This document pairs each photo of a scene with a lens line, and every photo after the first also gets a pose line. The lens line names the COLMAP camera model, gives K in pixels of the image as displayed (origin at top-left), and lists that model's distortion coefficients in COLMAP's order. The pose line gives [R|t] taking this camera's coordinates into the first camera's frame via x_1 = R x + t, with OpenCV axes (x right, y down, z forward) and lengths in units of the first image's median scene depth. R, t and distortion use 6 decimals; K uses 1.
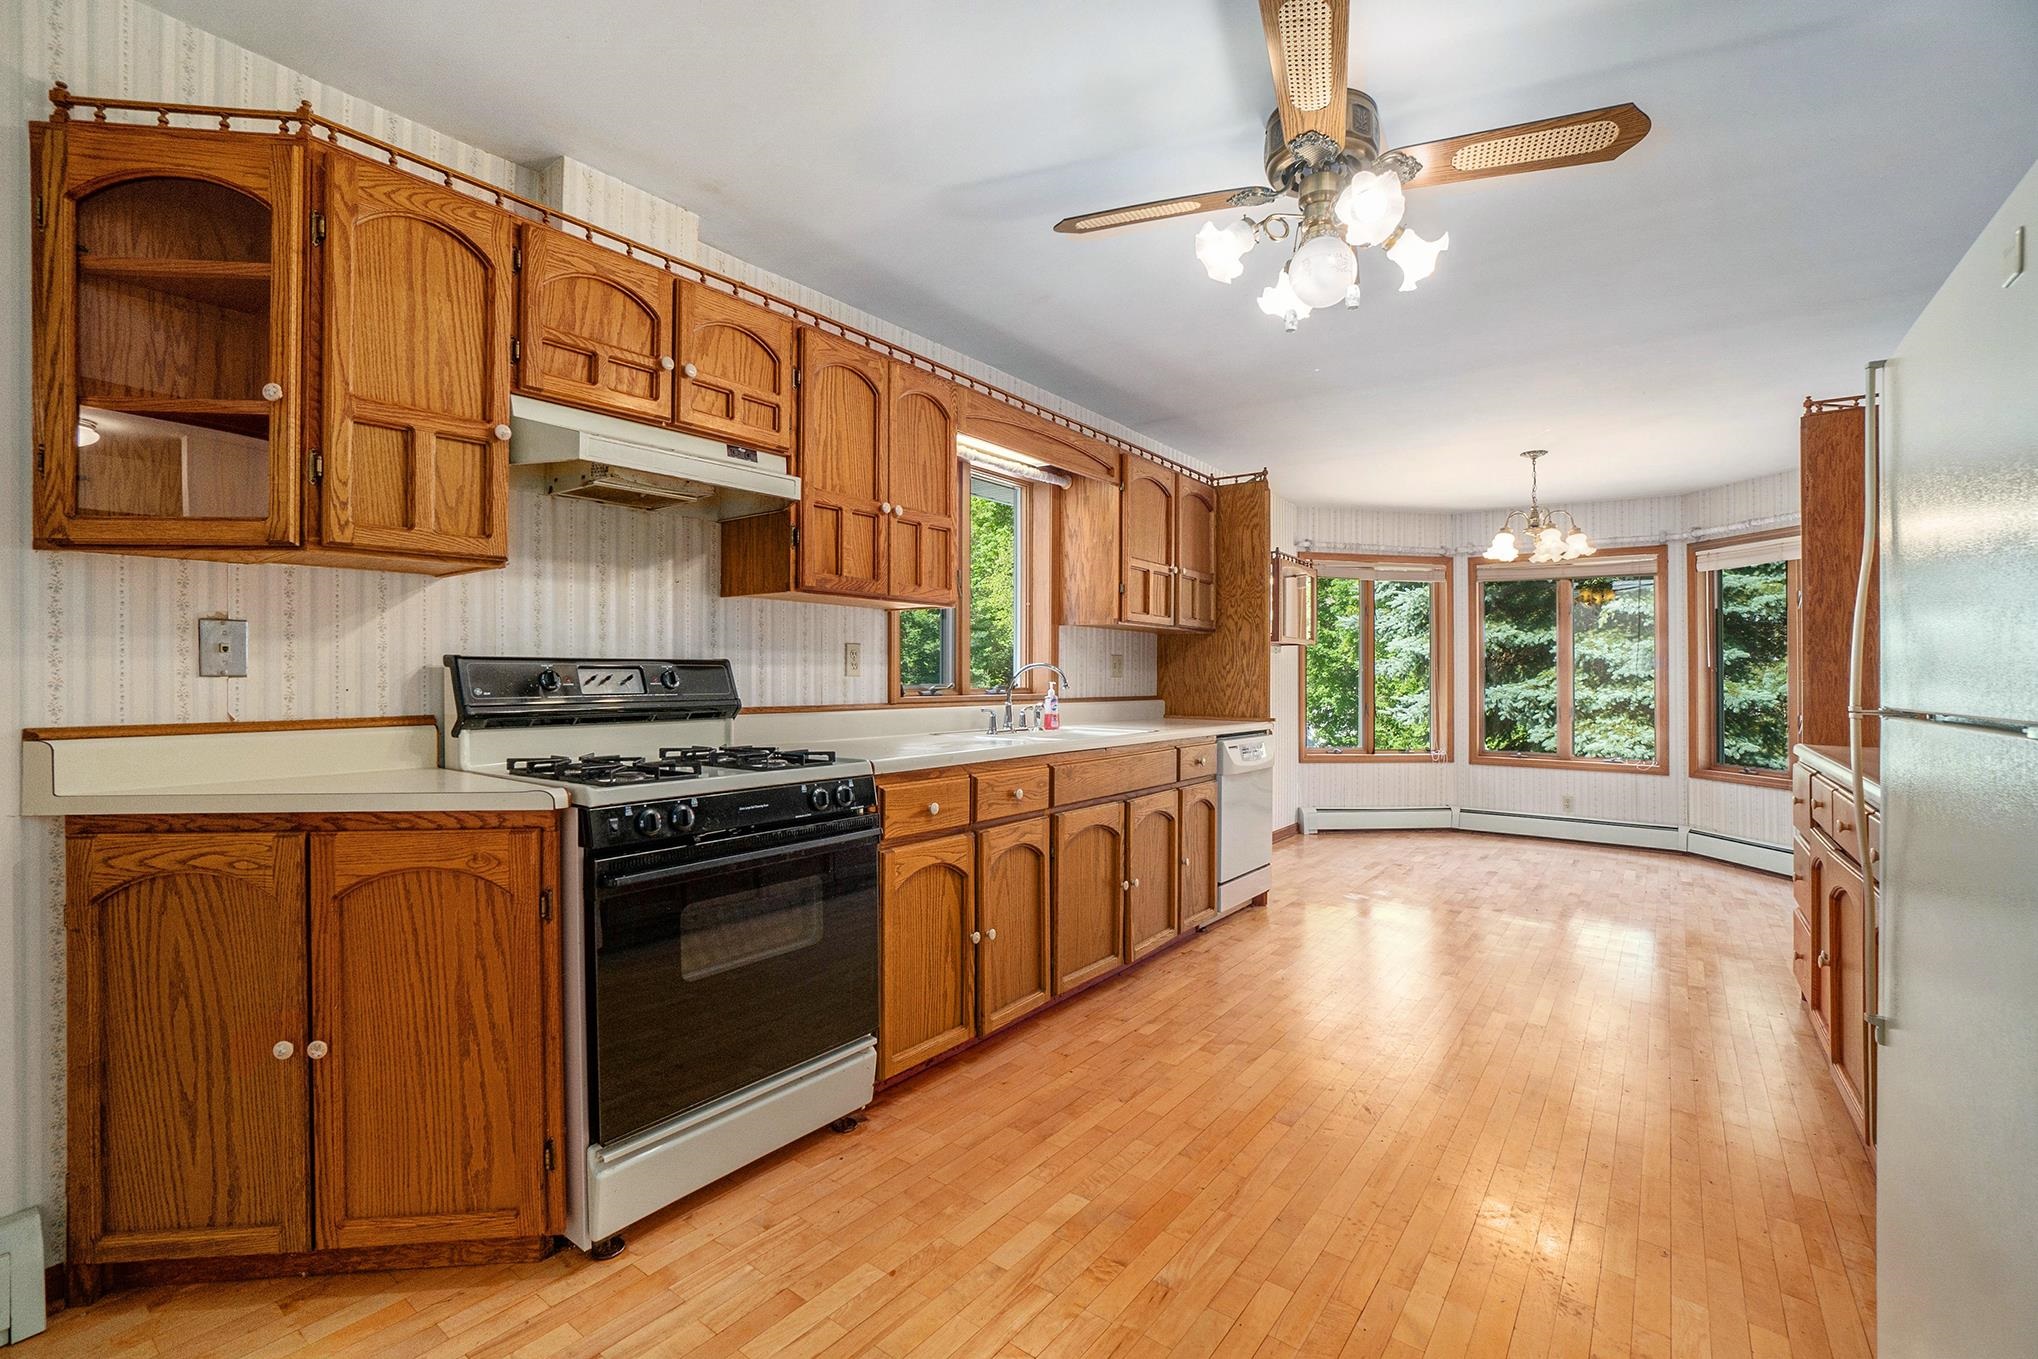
lens RADIAL K [[891.1, 0, 1058.8], [0, 891.1, 680.5], [0, 0, 1]] dist [-0.041898, 0.000066]
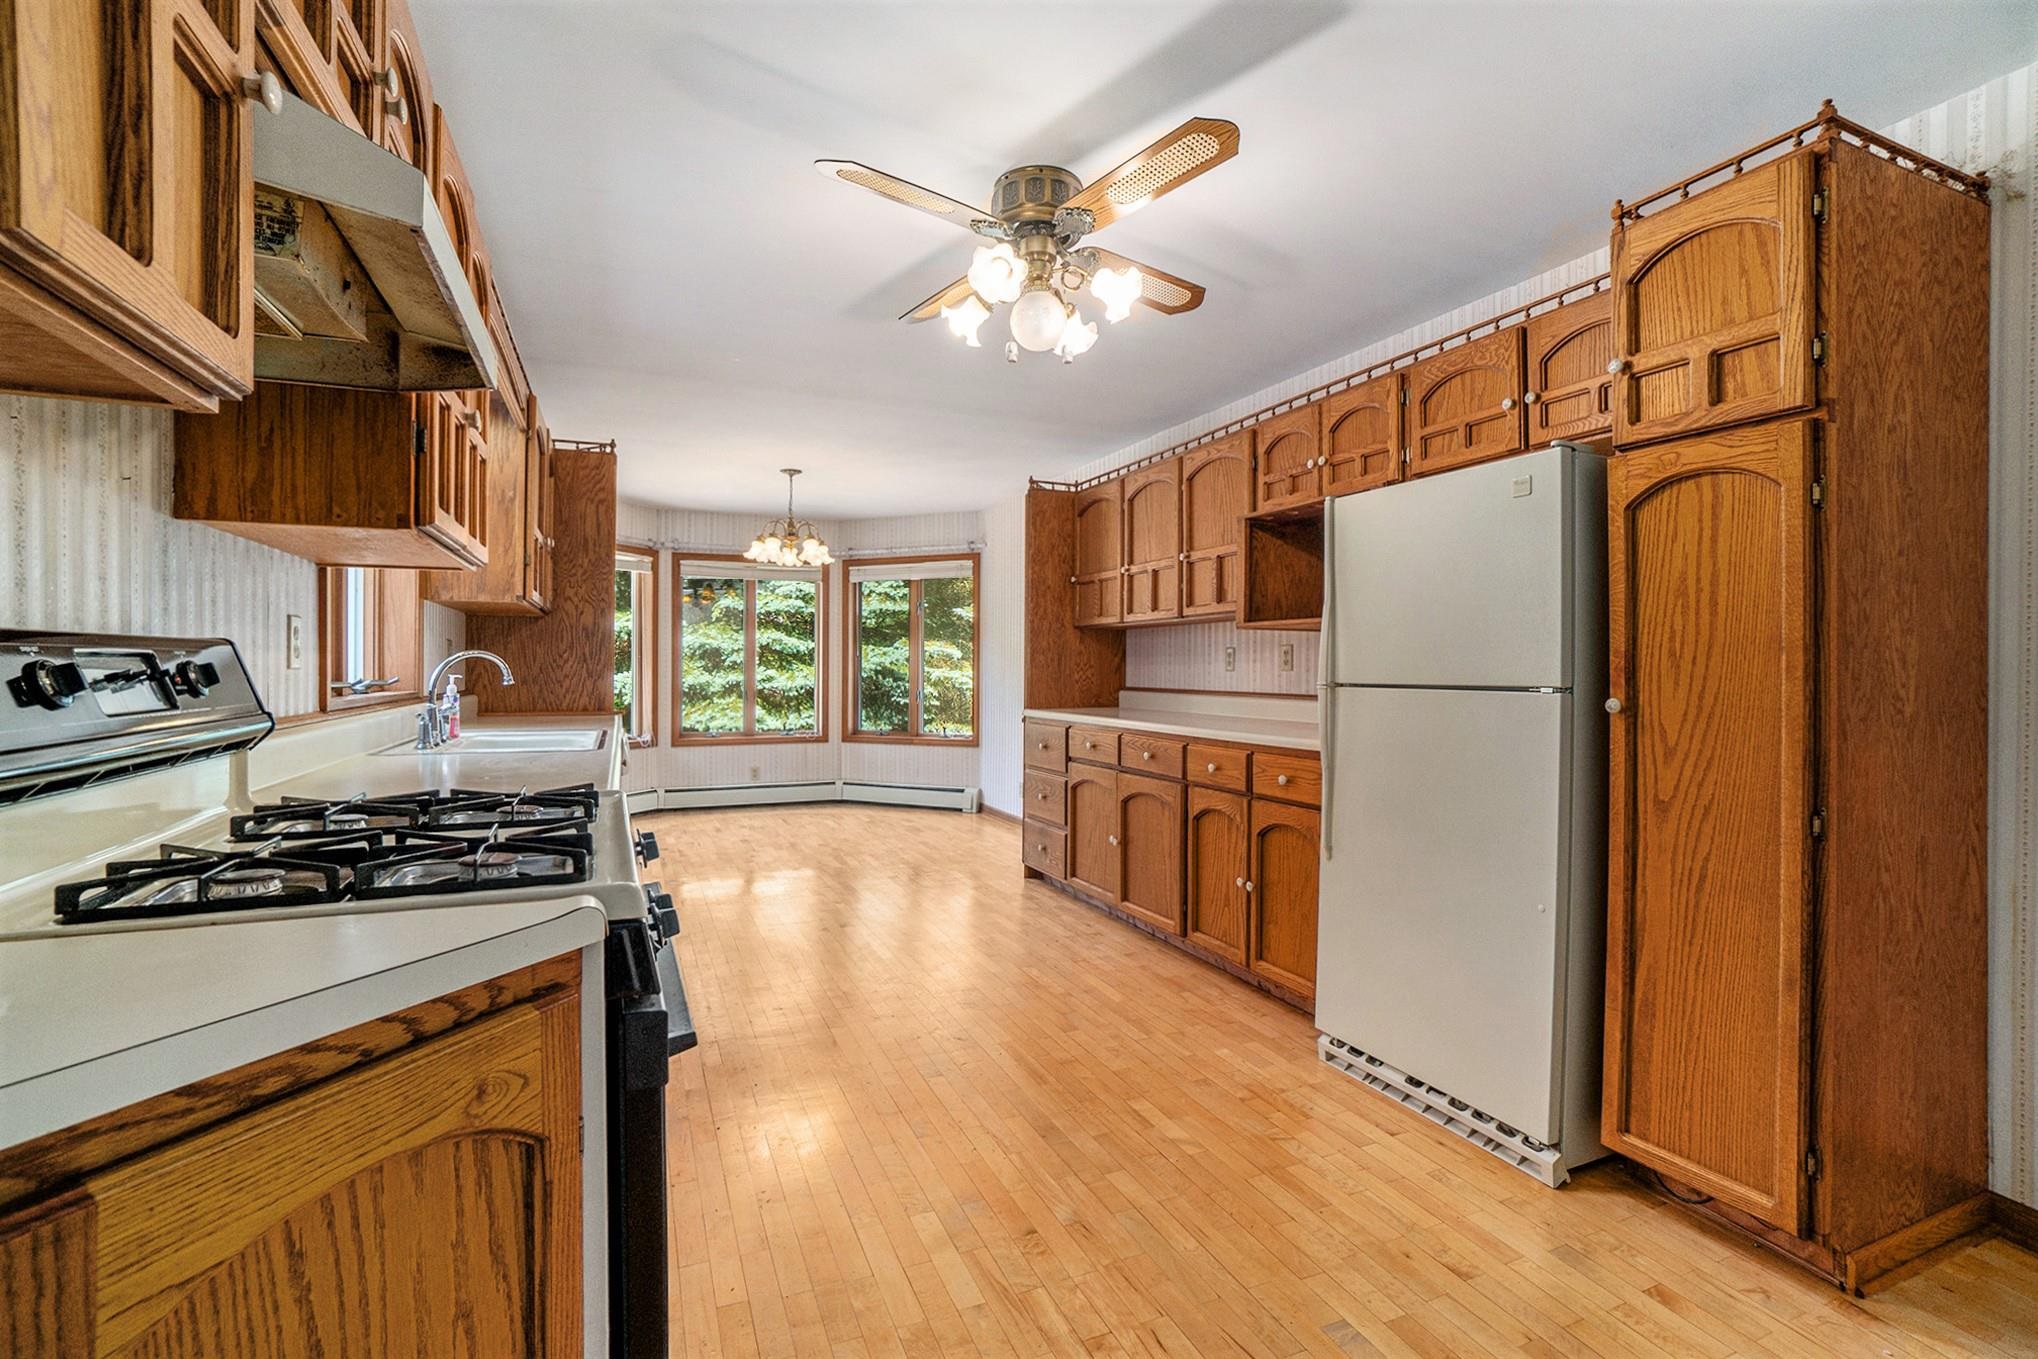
lens RADIAL K [[866.1, 0, 972.0], [0, 866.1, 672.4], [0, 0, 1]] dist [-0.026219, -0.000017]
pose [[0.540947, -0.013026, 0.840956, -0.213244], [0.007231, 0.999915, 0.010836, -0.002948], [-0.841025, 0.000219, 0.540995, 0.132648]]
